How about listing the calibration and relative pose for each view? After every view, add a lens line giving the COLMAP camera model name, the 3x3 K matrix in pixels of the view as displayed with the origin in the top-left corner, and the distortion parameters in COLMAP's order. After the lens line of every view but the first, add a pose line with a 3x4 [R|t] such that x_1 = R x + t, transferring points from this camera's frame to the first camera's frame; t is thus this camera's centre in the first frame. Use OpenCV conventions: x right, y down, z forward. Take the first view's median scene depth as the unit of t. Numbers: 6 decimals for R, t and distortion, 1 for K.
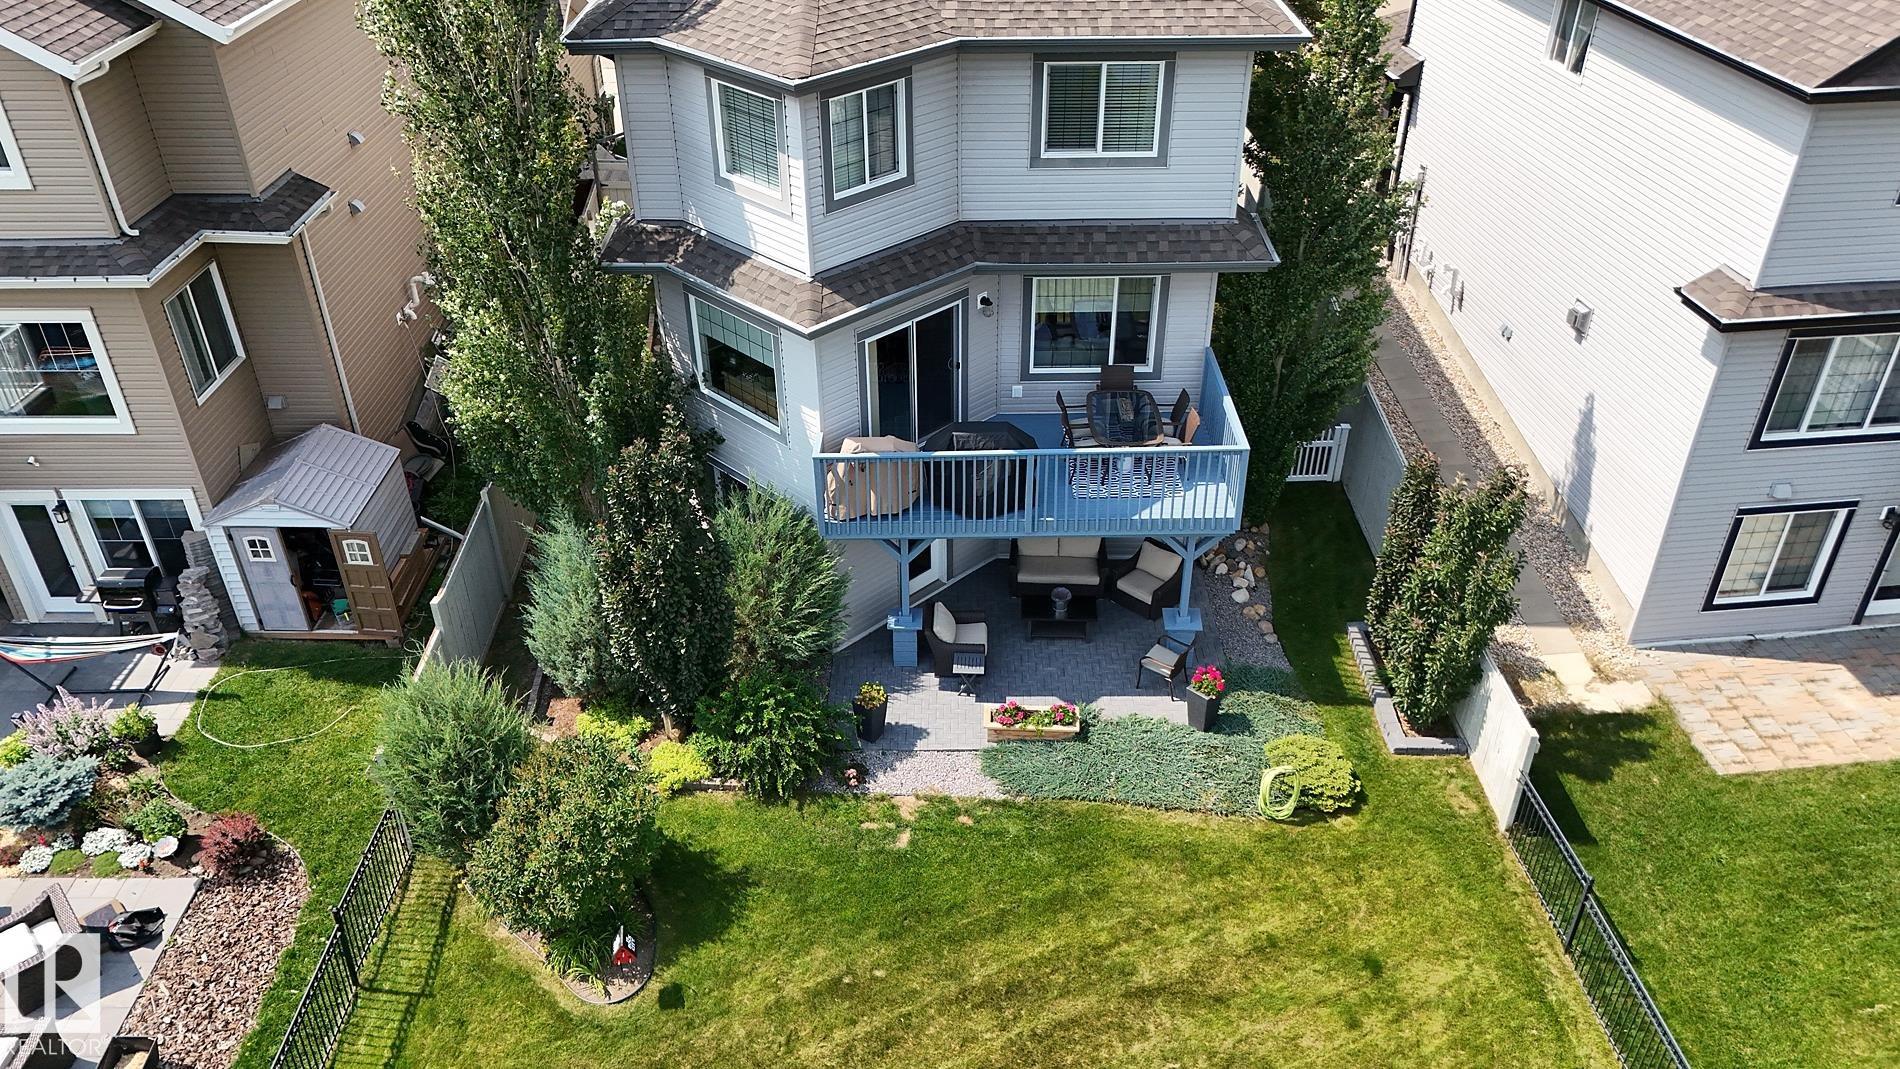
lens RADIAL K [[1380.1, 0, 943.5], [0, 1380.1, 530.0], [0, 0, 1]] dist [0.076472, -0.089256]
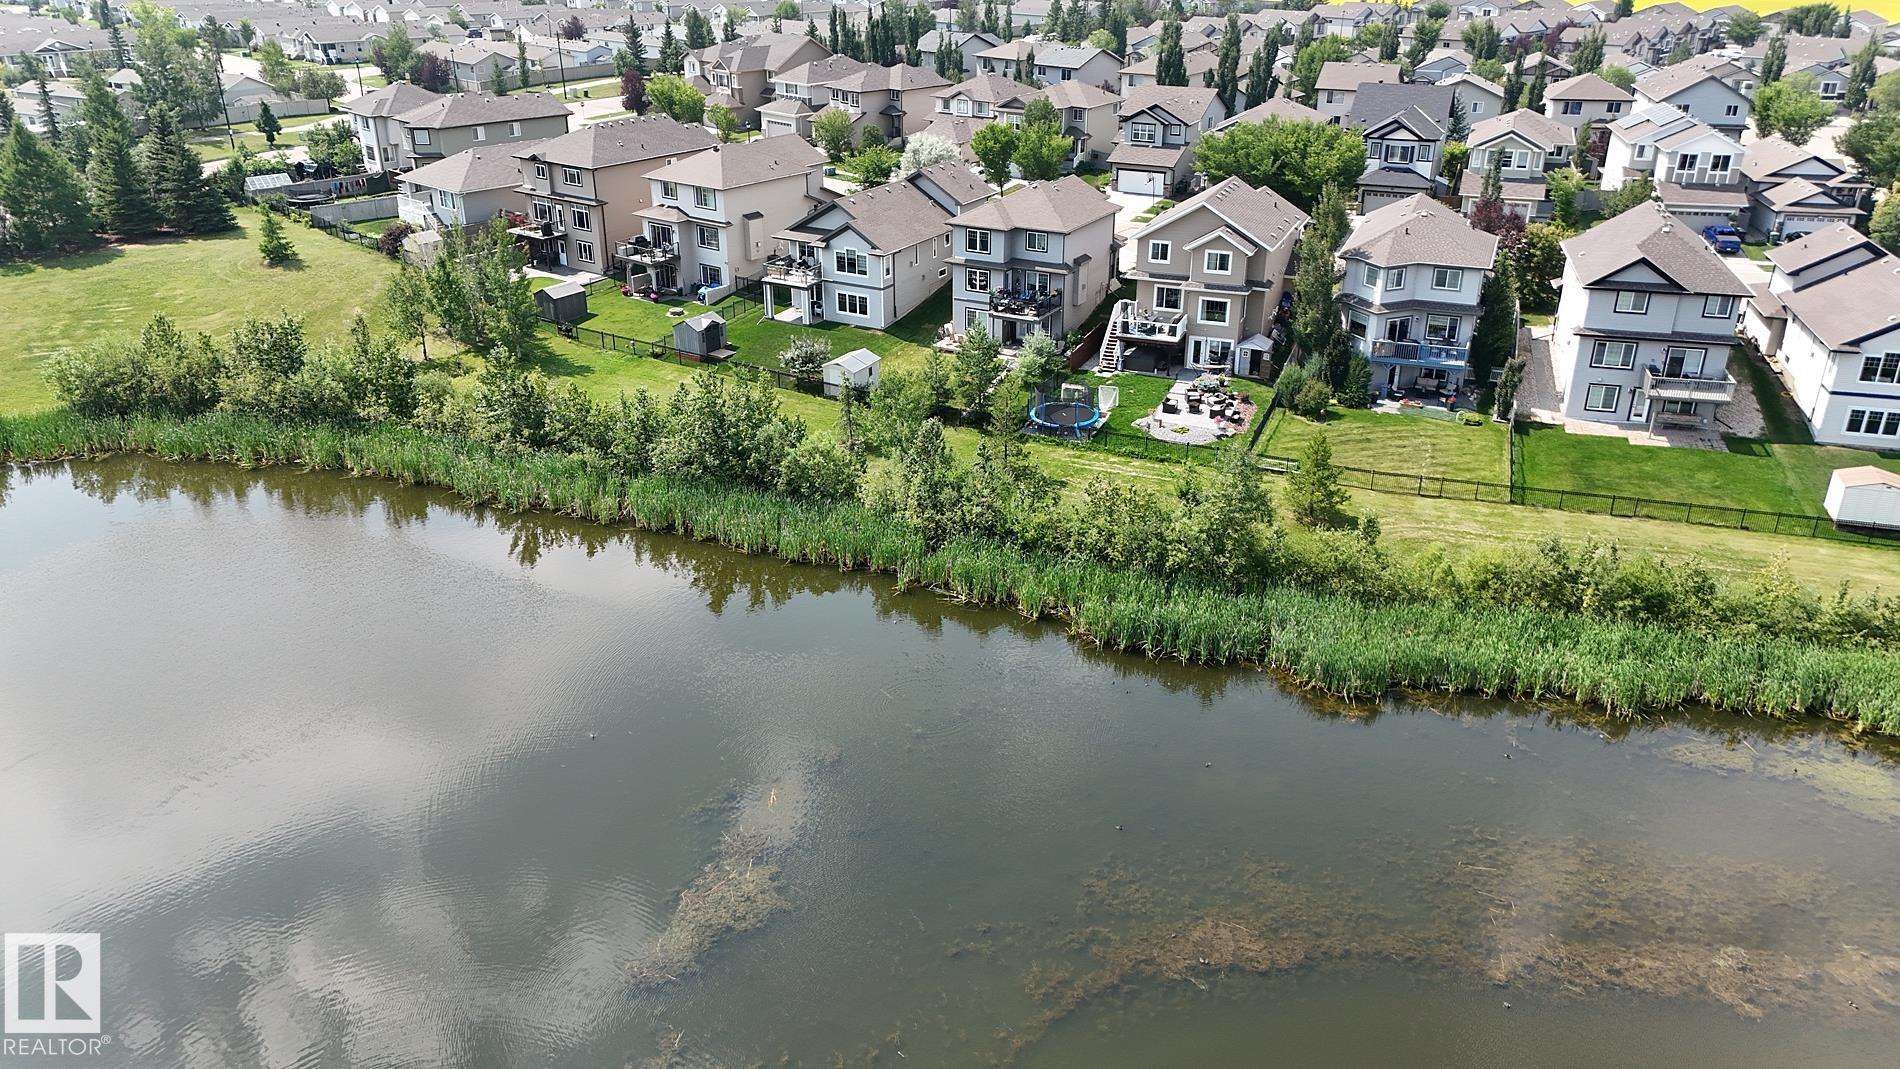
lens RADIAL K [[1380.1, 0, 943.5], [0, 1380.1, 530.0], [0, 0, 1]] dist [0.076472, -0.089256]
pose [[0.922103, 0.161902, -0.351444, 0.335455], [-0.214922, 0.969568, -0.117246, 1.461061], [0.321767, 0.183646, 0.928838, -3.836903]]
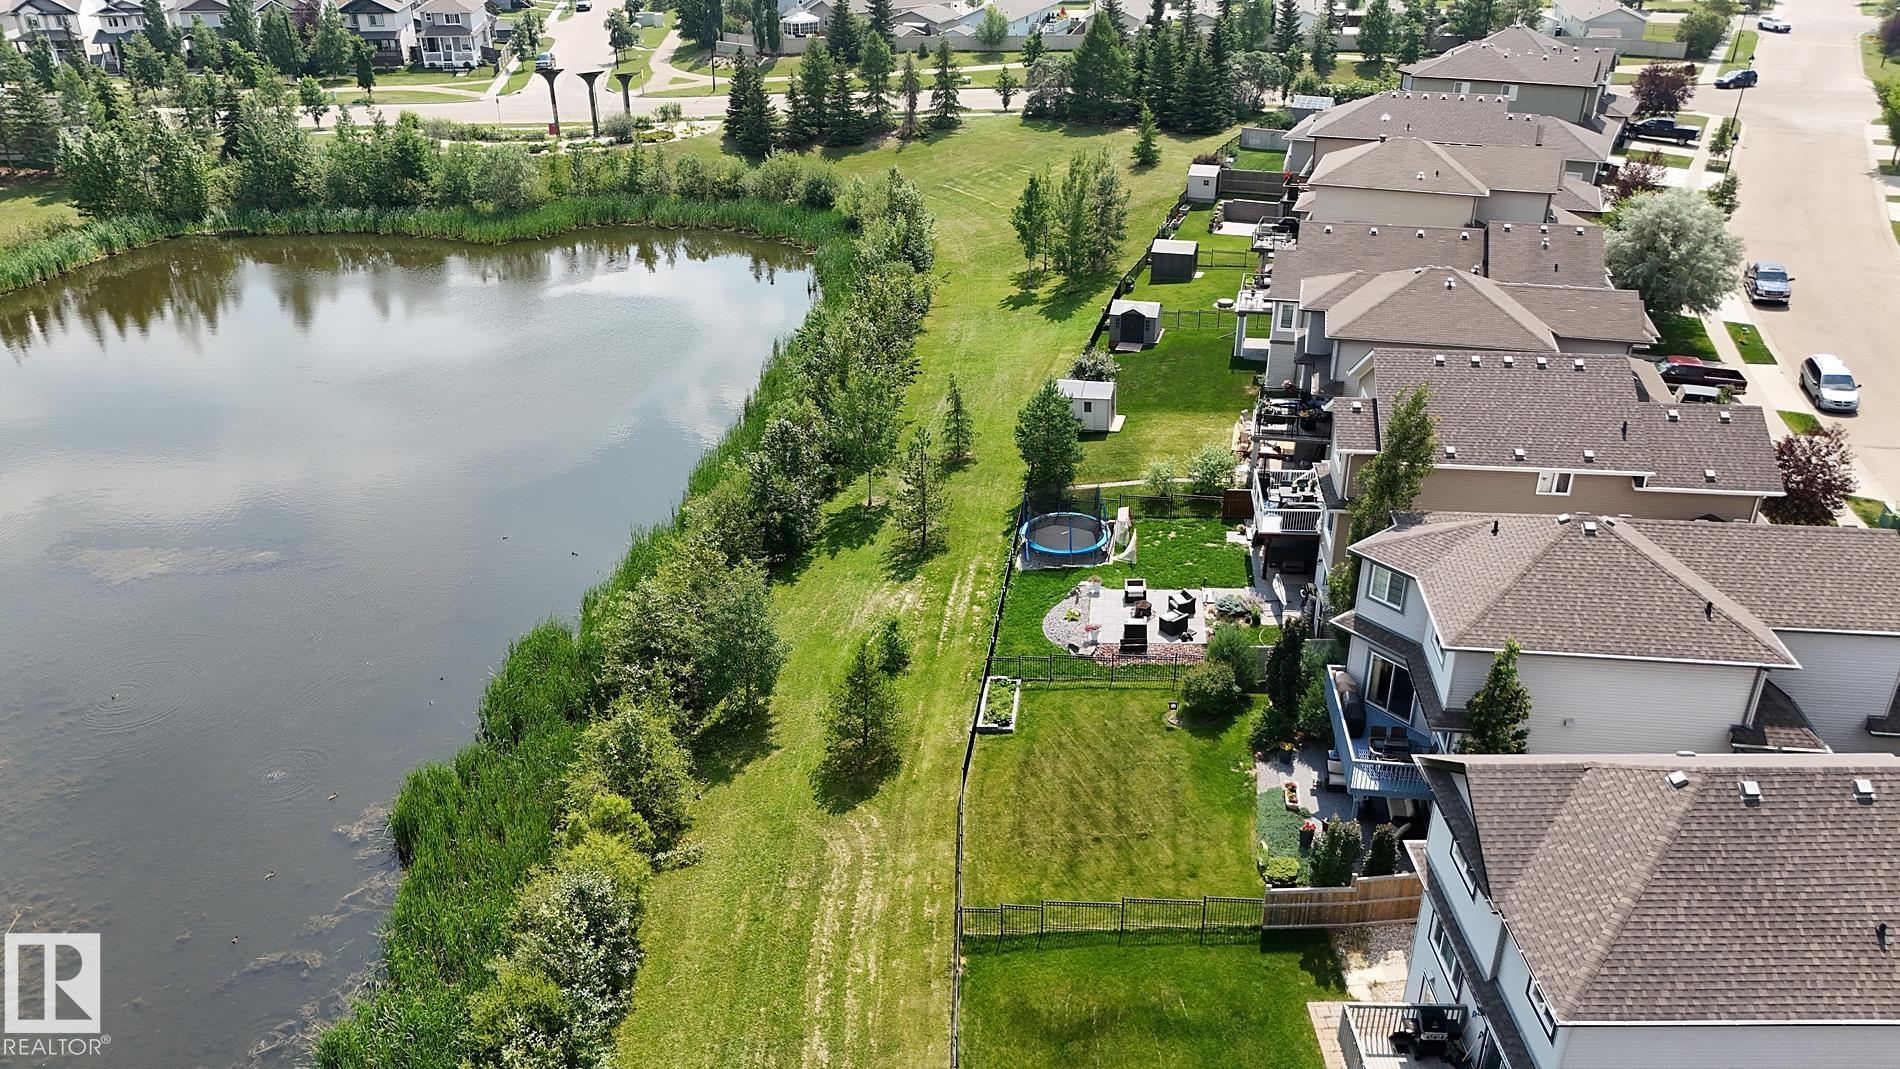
lens RADIAL K [[1380.1, 0, 943.5], [0, 1380.1, 530.0], [0, 0, 1]] dist [0.076472, -0.089256]
pose [[-0.112472, 0.457146, -0.882251, 2.197210], [-0.539374, 0.717603, 0.440593, -1.001033], [0.834521, 0.525418, 0.165863, -0.211049]]
